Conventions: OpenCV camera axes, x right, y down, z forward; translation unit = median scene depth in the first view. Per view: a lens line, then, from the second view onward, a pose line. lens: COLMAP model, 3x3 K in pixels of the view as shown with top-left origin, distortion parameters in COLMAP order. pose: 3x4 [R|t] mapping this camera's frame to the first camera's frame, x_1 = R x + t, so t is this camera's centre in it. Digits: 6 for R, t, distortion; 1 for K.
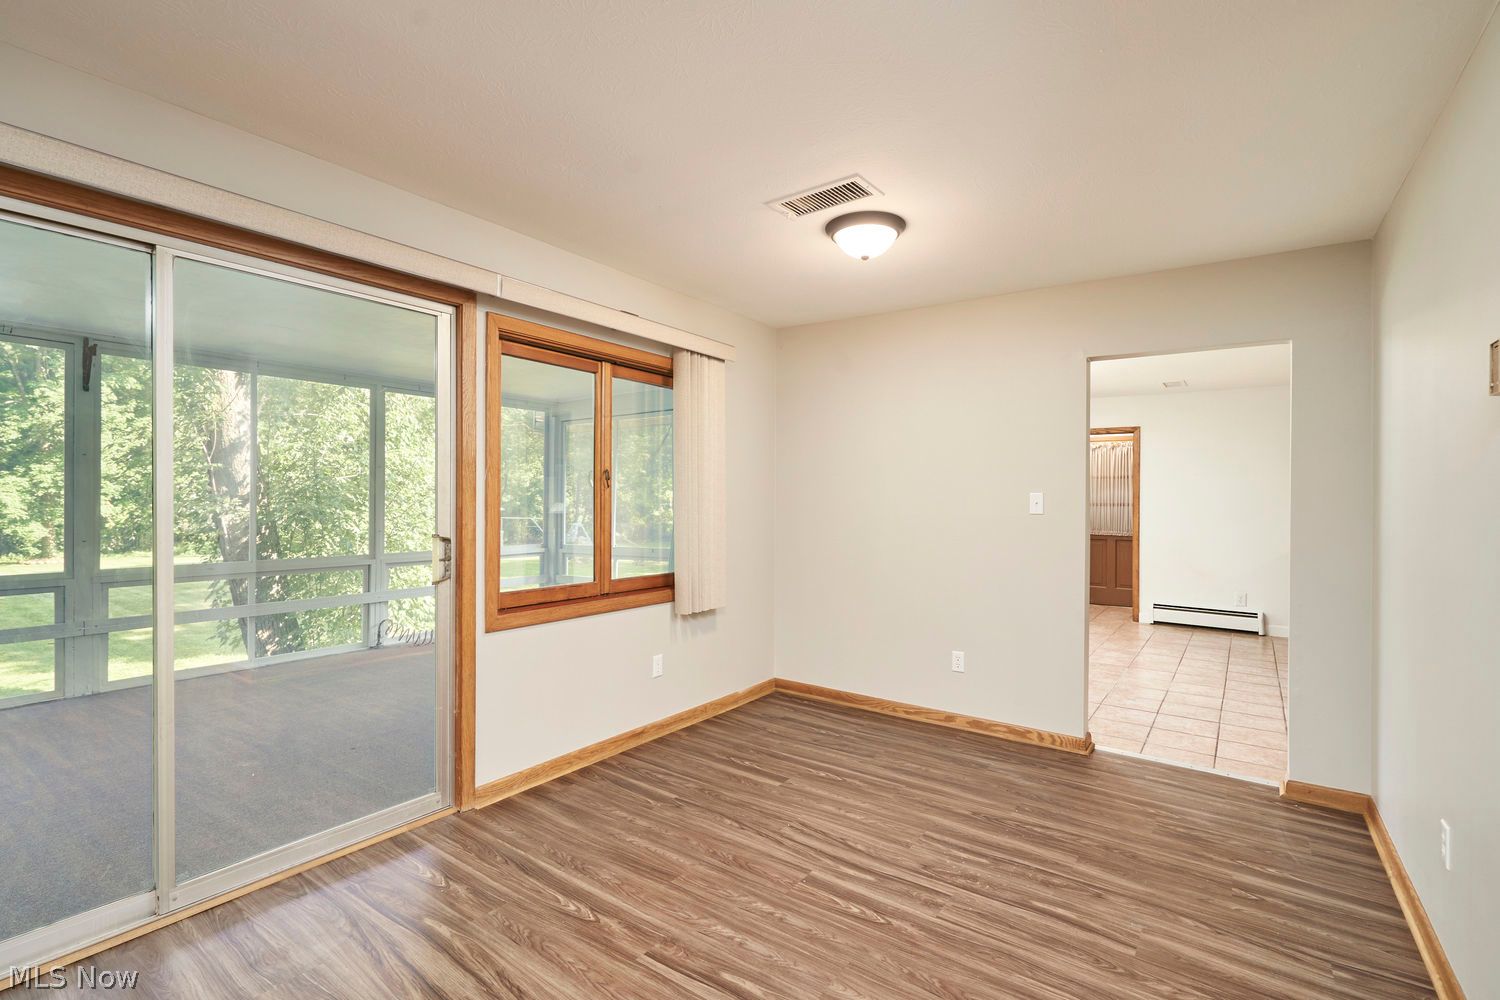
lens RADIAL K [[698.7, 0, 746.1], [0, 698.7, 507.6], [0, 0, 1]] dist [0.001241, 0.000778]
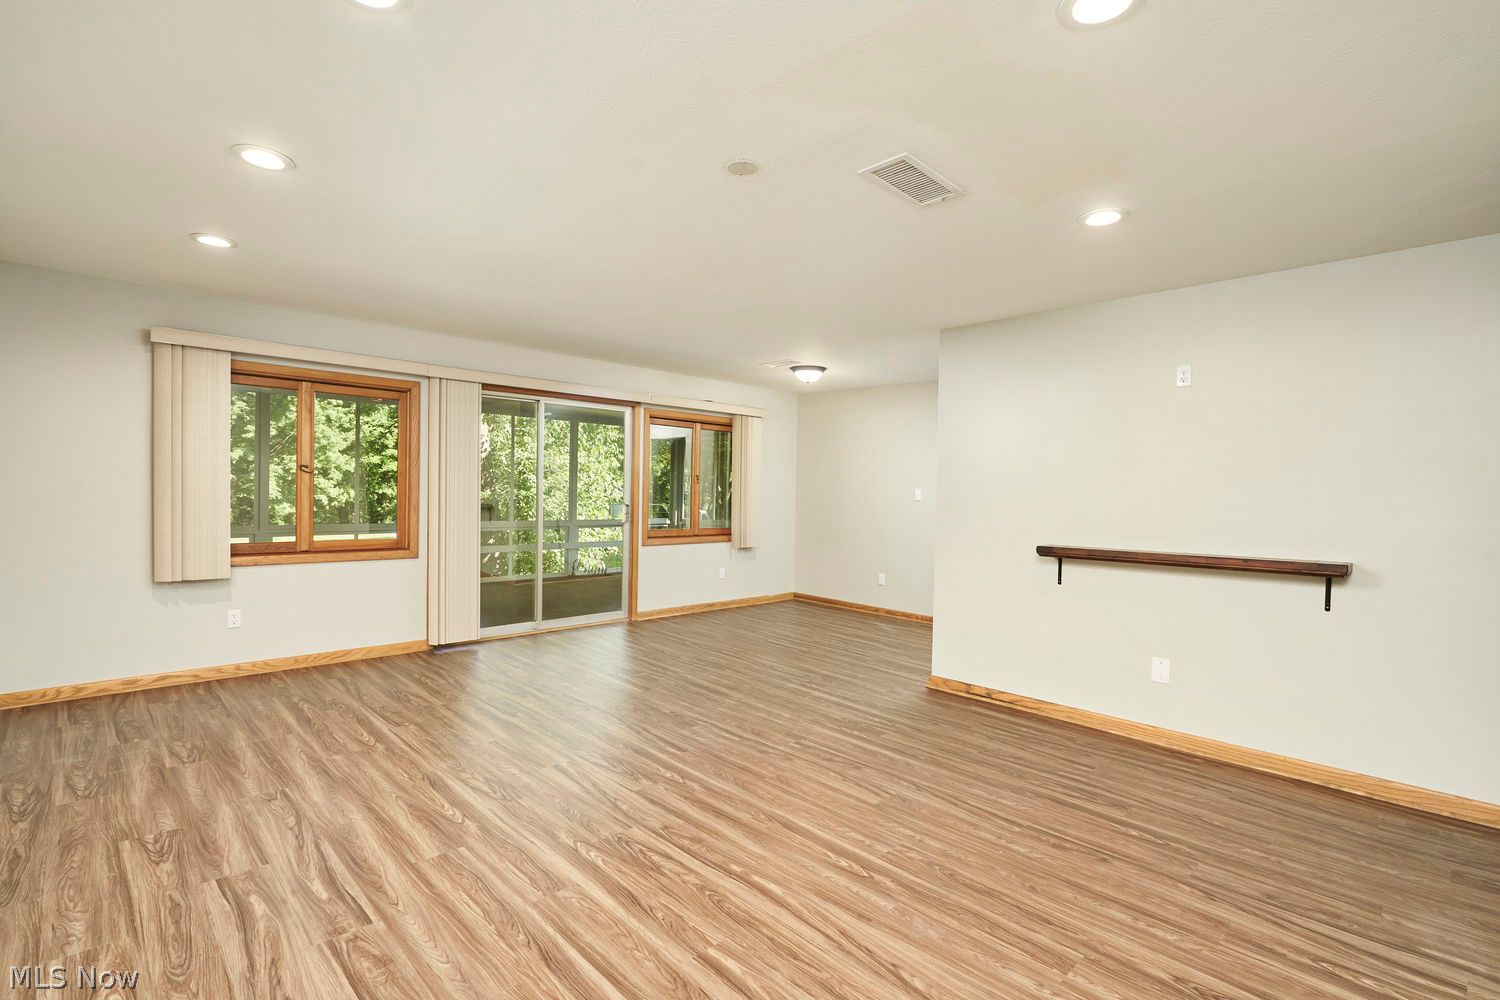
lens RADIAL K [[698.7, 0, 749.9], [0, 698.7, 522.6], [0, 0, 1]] dist [0.001241, 0.000778]
pose [[0.984788, 0.022697, -0.172269, 0.280936], [-0.016773, 0.999219, 0.035765, 0.007869], [0.172947, -0.032331, 0.984400, -0.908729]]
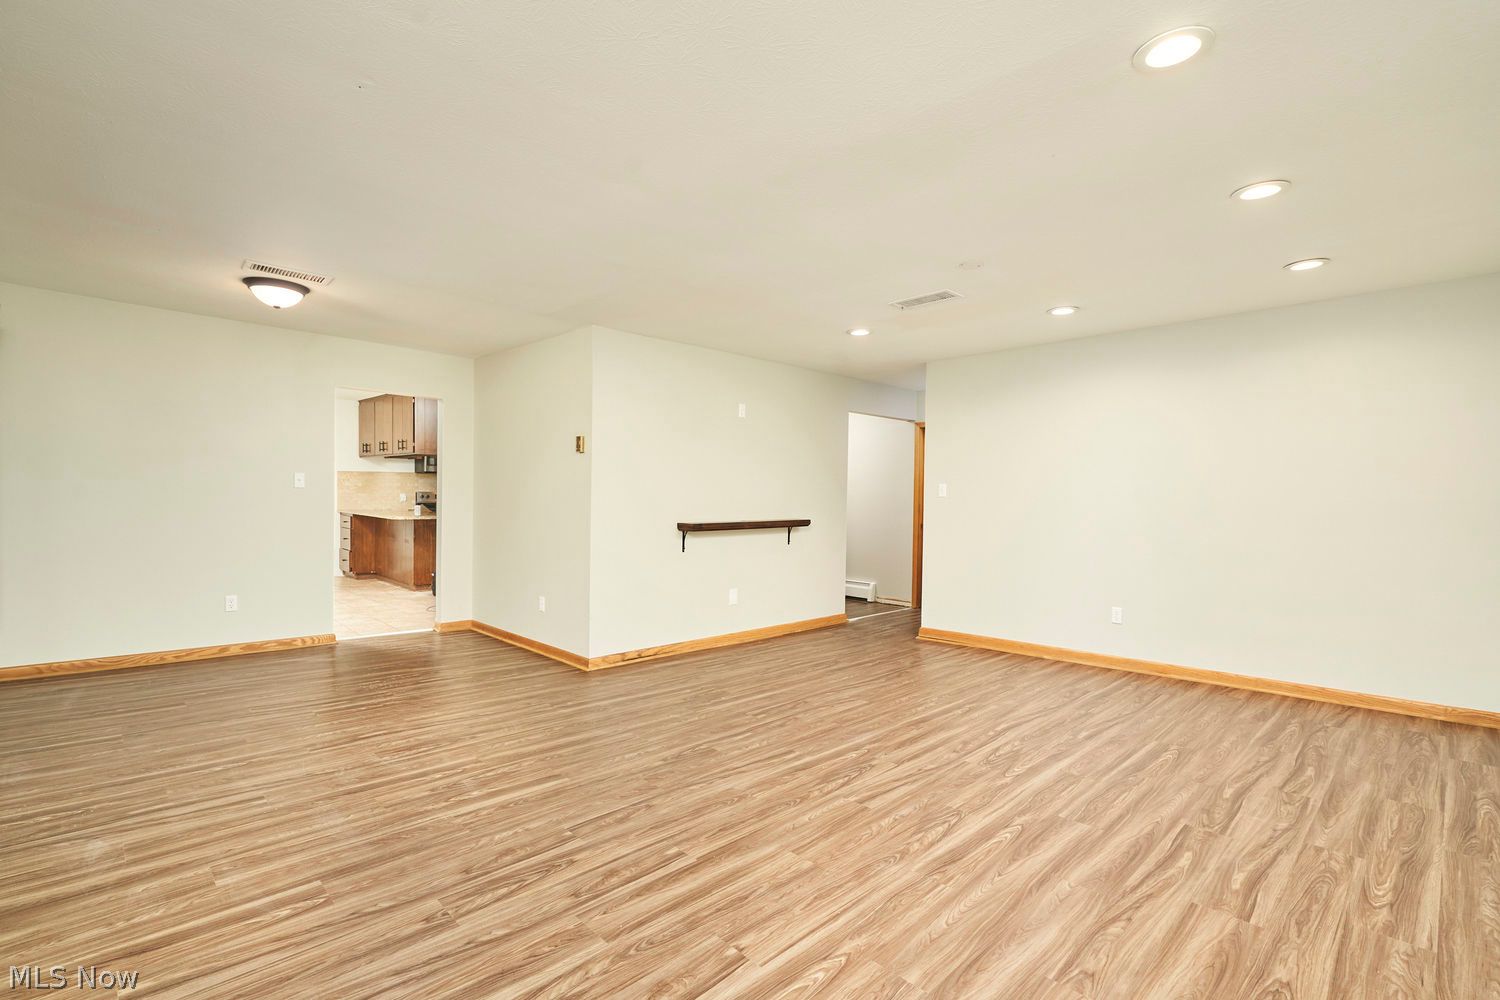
lens RADIAL K [[698.7, 0, 757.2], [0, 698.7, 488.6], [0, 0, 1]] dist [0.001241, 0.000778]
pose [[0.155852, 0.003921, 0.987773, -0.815610], [-0.007587, 0.999967, -0.002772, 0.007627], [-0.987751, -0.007062, 0.155877, -0.147366]]
